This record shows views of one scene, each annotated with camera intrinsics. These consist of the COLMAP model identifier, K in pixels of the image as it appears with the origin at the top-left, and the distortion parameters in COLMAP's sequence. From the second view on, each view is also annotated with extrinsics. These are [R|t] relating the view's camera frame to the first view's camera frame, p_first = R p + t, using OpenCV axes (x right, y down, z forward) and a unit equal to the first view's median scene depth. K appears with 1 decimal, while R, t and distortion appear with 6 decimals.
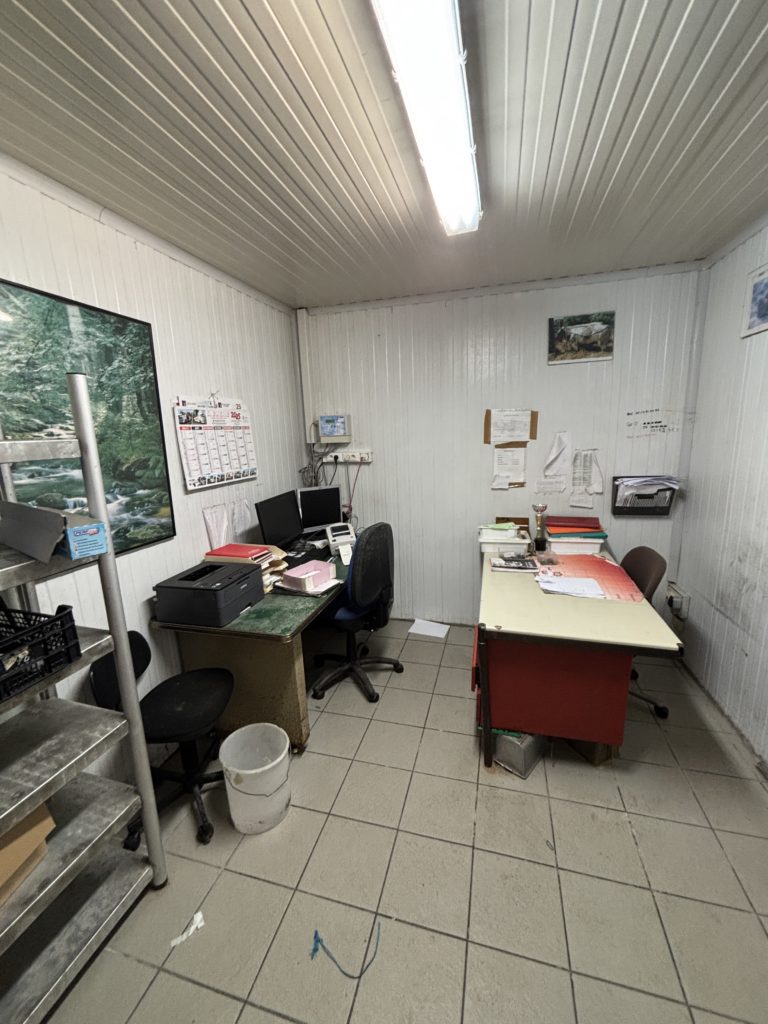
lens RADIAL K [[411.1, 0, 385.3], [0, 411.1, 512.9], [0, 0, 1]] dist [0.000345, 0.000382]
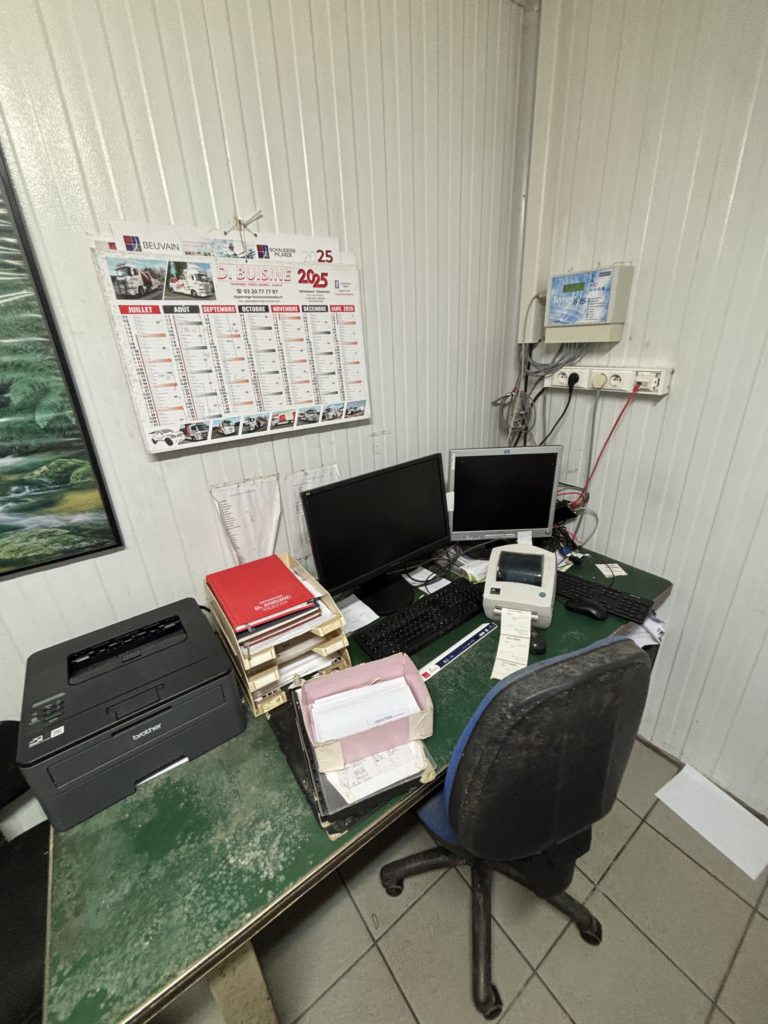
lens RADIAL K [[411.1, 0, 385.3], [0, 411.1, 512.9], [0, 0, 1]] dist [0.000345, 0.000382]
pose [[0.784957, 0.235921, -0.572873, 0.016272], [-0.101090, 0.961040, 0.257261, -0.178020], [0.611247, -0.144027, 0.778224, 1.023659]]
